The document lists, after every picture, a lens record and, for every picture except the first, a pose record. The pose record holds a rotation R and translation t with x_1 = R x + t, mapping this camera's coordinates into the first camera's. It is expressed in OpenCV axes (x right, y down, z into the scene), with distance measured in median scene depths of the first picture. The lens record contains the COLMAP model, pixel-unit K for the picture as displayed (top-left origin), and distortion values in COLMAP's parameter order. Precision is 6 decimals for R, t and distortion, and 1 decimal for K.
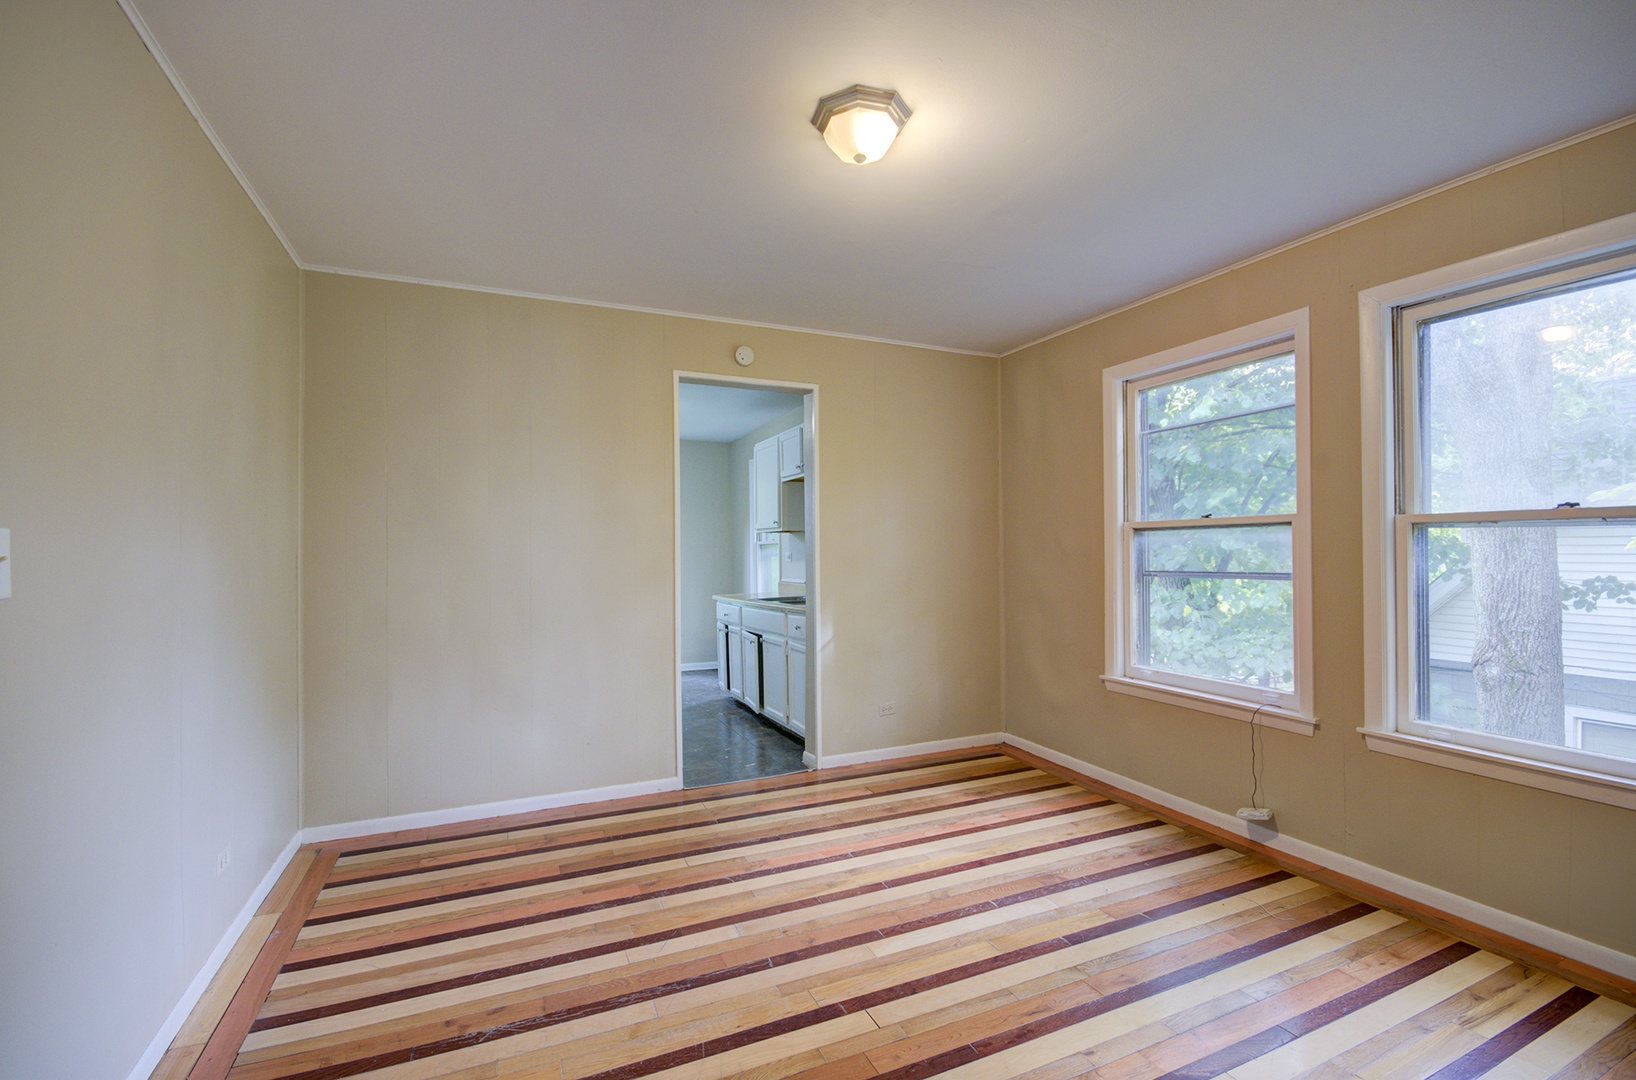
lens RADIAL K [[706.3, 0, 819.4], [0, 706.3, 550.7], [0, 0, 1]] dist [-0.002658, -0.000202]
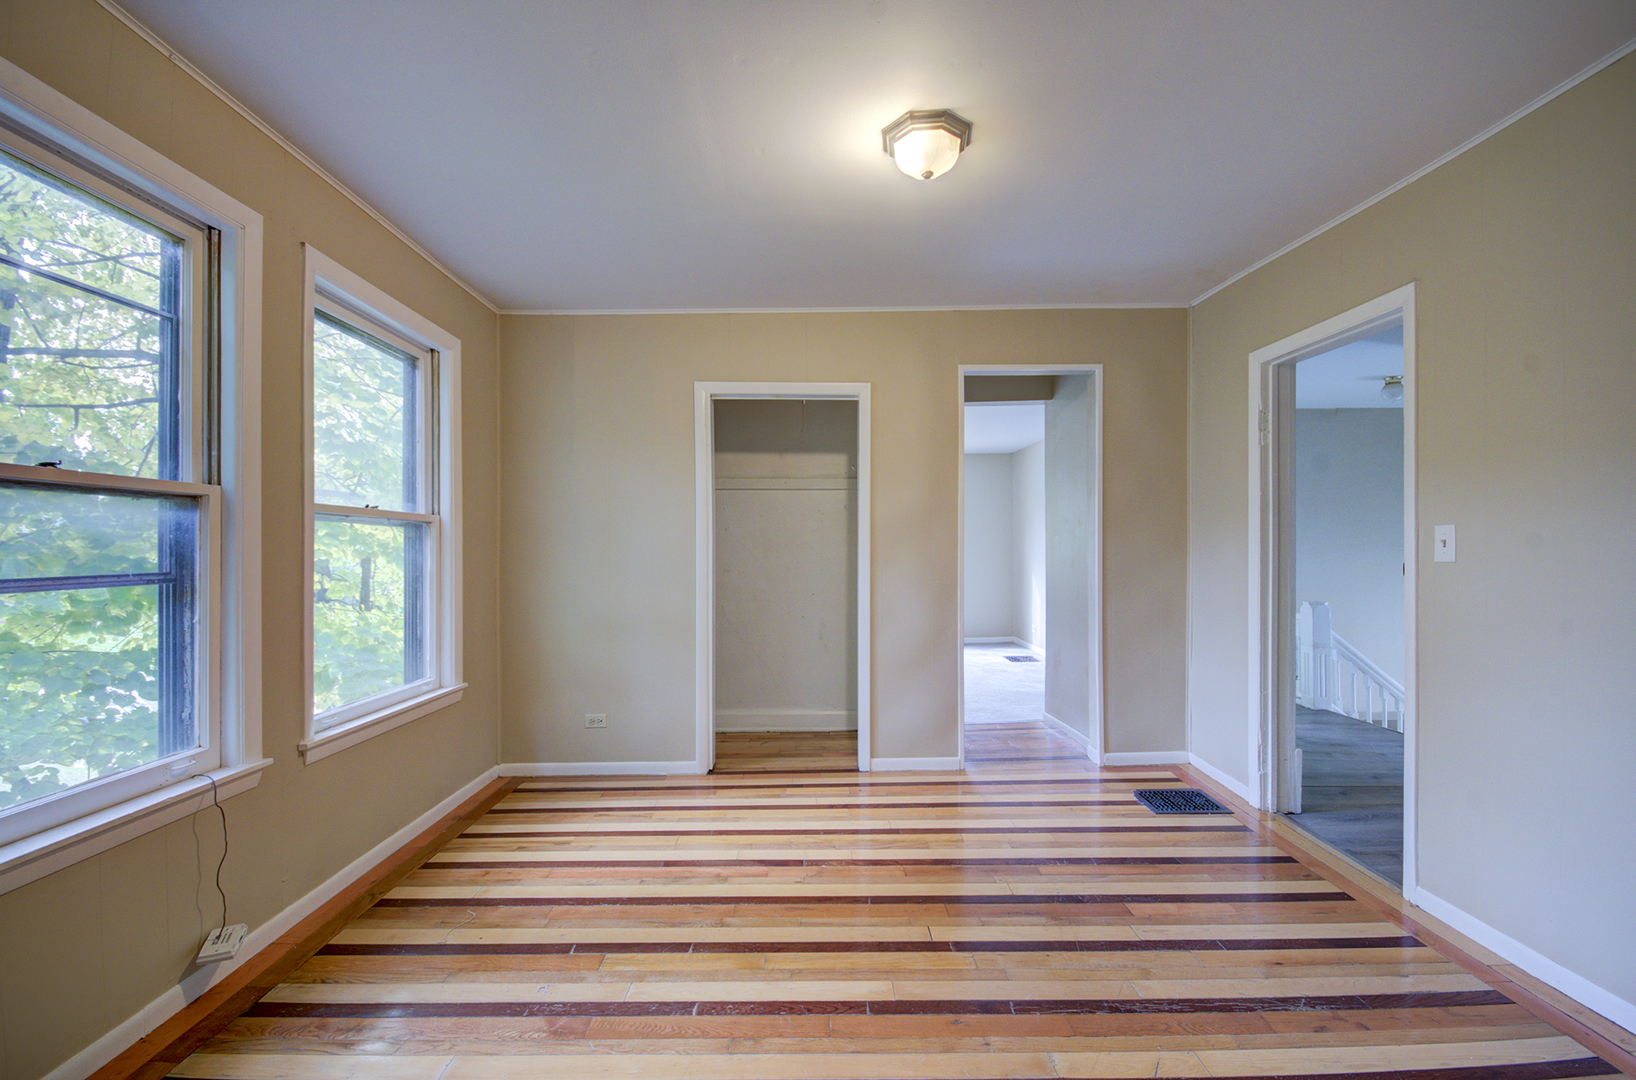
lens RADIAL K [[706.3, 0, 822.6], [0, 706.3, 542.6], [0, 0, 1]] dist [-0.002658, -0.000202]
pose [[-0.918860, 0.005219, 0.394550, -0.190857], [0.002076, 0.999963, -0.008392, 0.014830], [-0.394579, -0.006892, -0.918836, 1.799671]]
